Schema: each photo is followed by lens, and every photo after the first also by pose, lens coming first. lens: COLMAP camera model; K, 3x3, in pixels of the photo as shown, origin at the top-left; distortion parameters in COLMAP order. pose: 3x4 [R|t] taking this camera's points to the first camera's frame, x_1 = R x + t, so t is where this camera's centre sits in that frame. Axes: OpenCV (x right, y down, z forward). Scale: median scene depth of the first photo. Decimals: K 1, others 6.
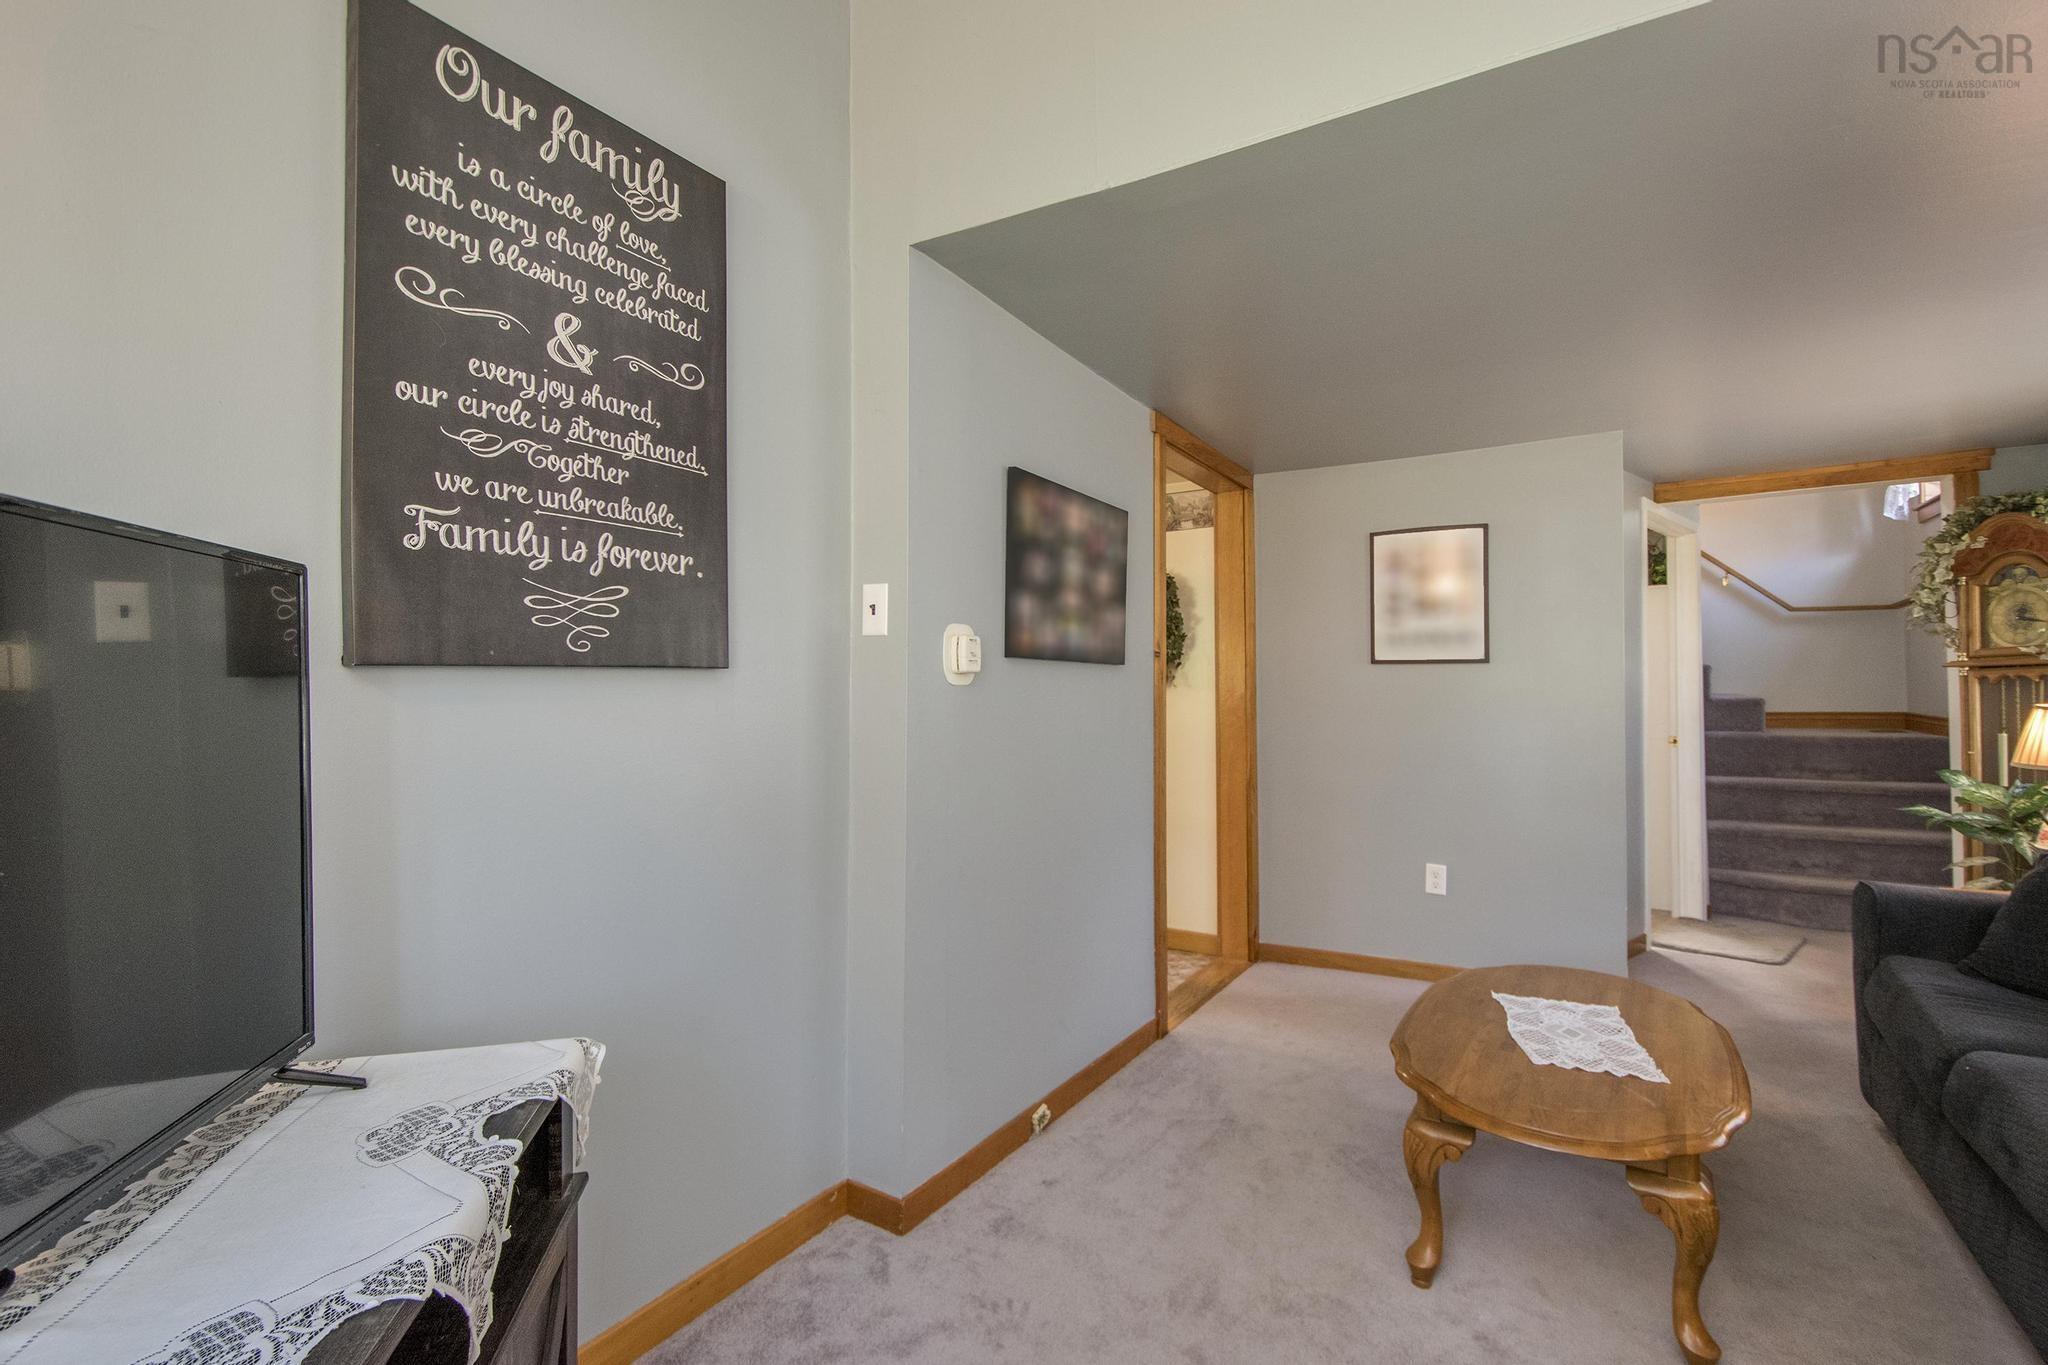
lens RADIAL K [[910.0, 0, 1019.5], [0, 910.0, 673.6], [0, 0, 1]] dist [-0.001215, -0.000383]
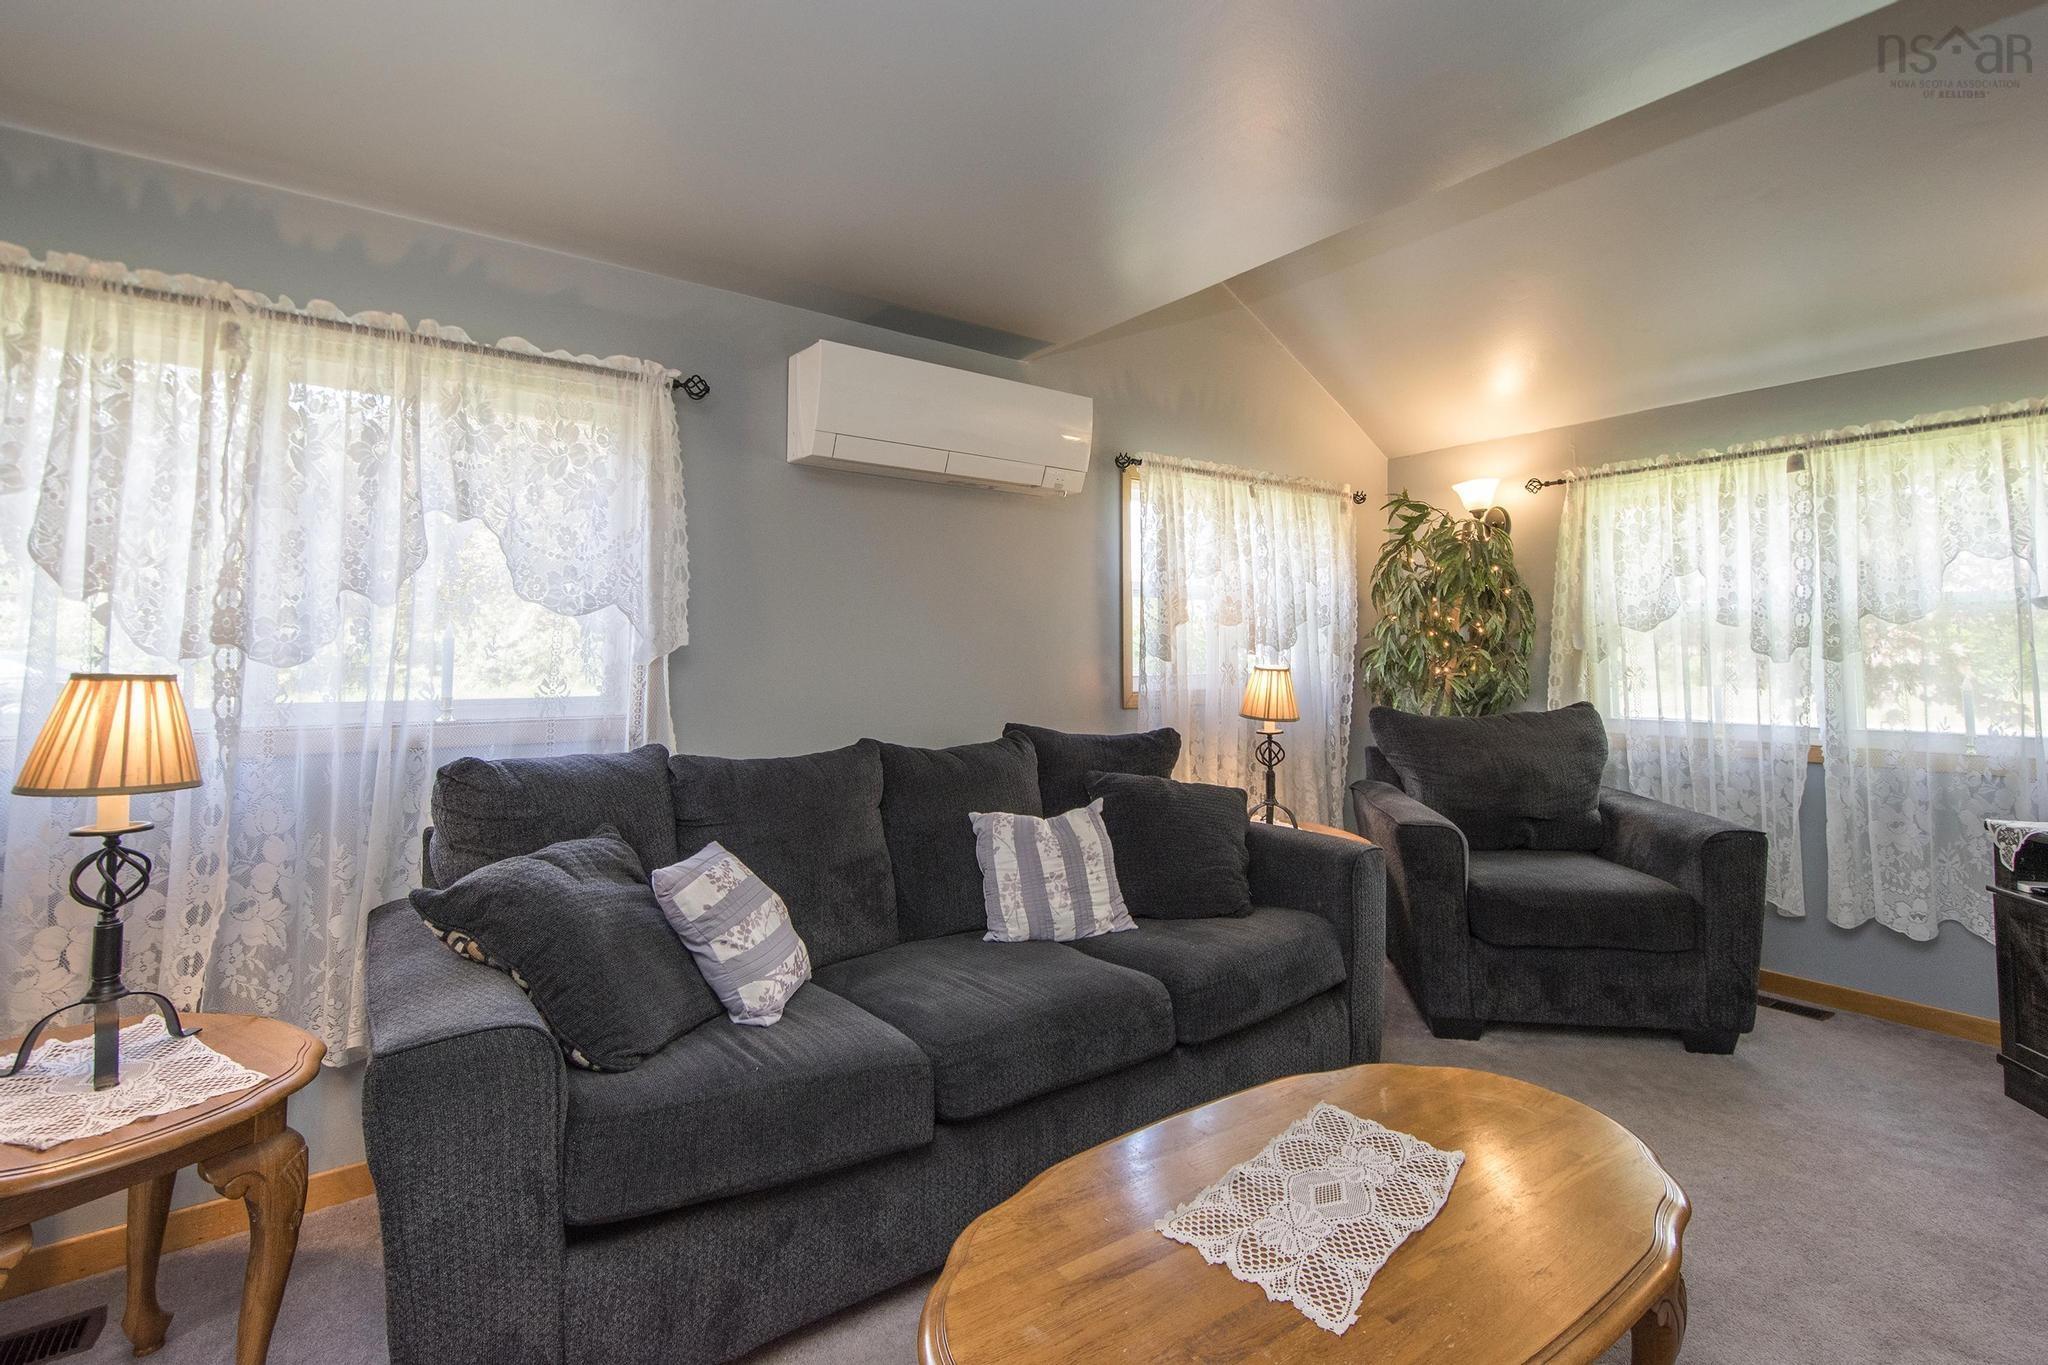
lens RADIAL K [[936.1, 0, 1043.4], [0, 936.1, 618.2], [0, 0, 1]] dist [0.016930, -0.000125]
pose [[-0.933934, 0.012932, 0.357212, 0.328017], [-0.007803, 0.998370, -0.056546, 0.022491], [-0.357361, -0.055597, -0.932310, 1.007016]]
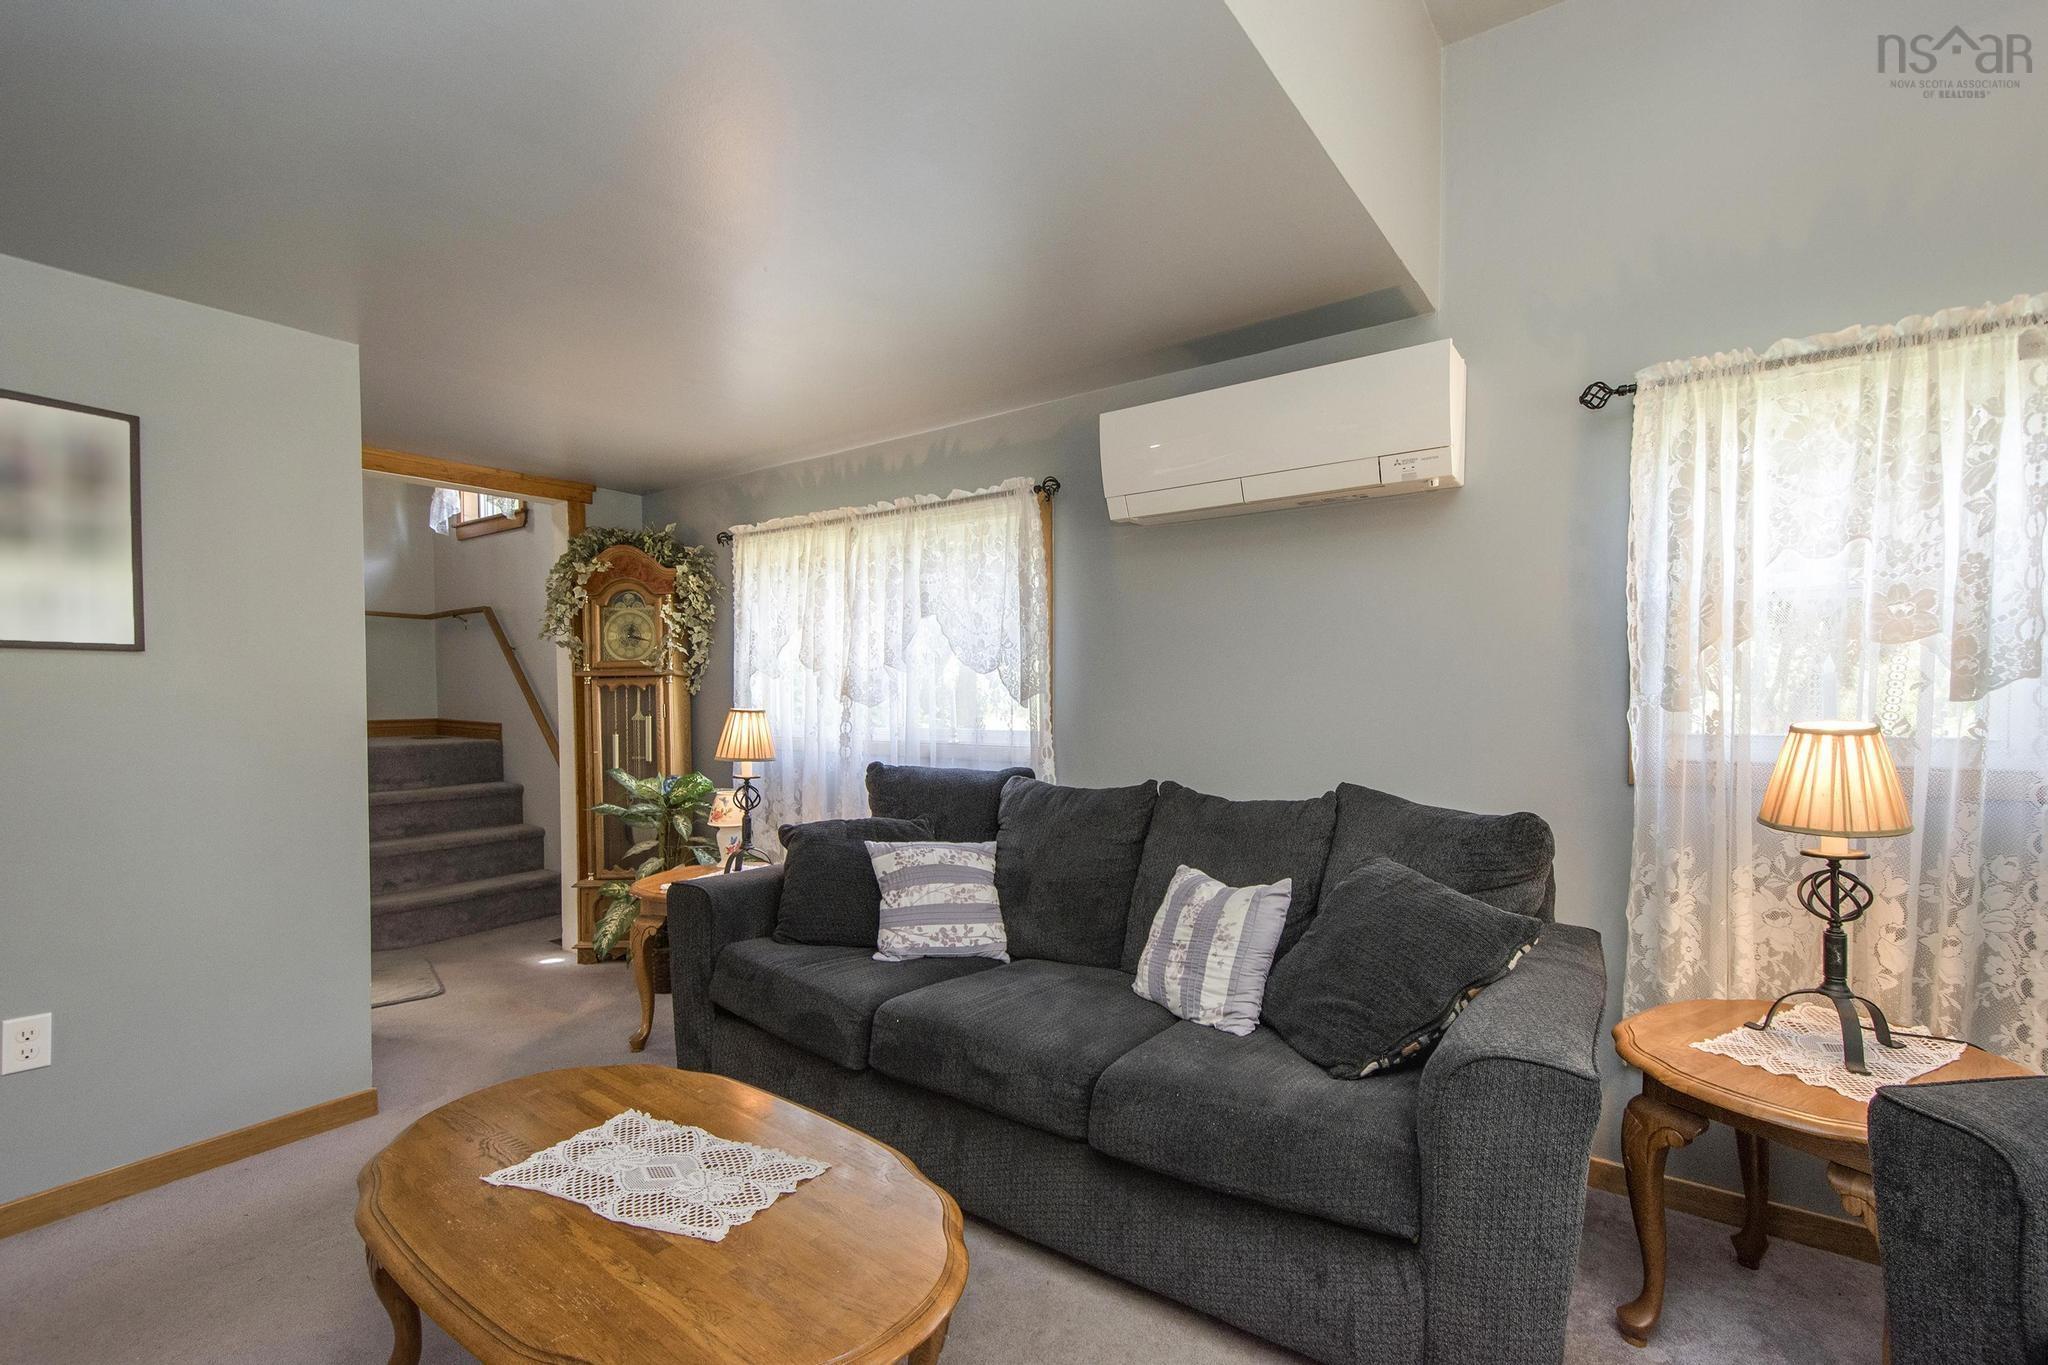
lens RADIAL K [[905.6, 0, 1029.7], [0, 905.6, 728.3], [0, 0, 1]] dist [0.000947, -0.000453]
pose [[0.063333, -0.034642, 0.997391, -0.046290], [-0.016025, 0.999233, 0.035724, 0.008027], [-0.997864, -0.018246, 0.062729, 0.397257]]
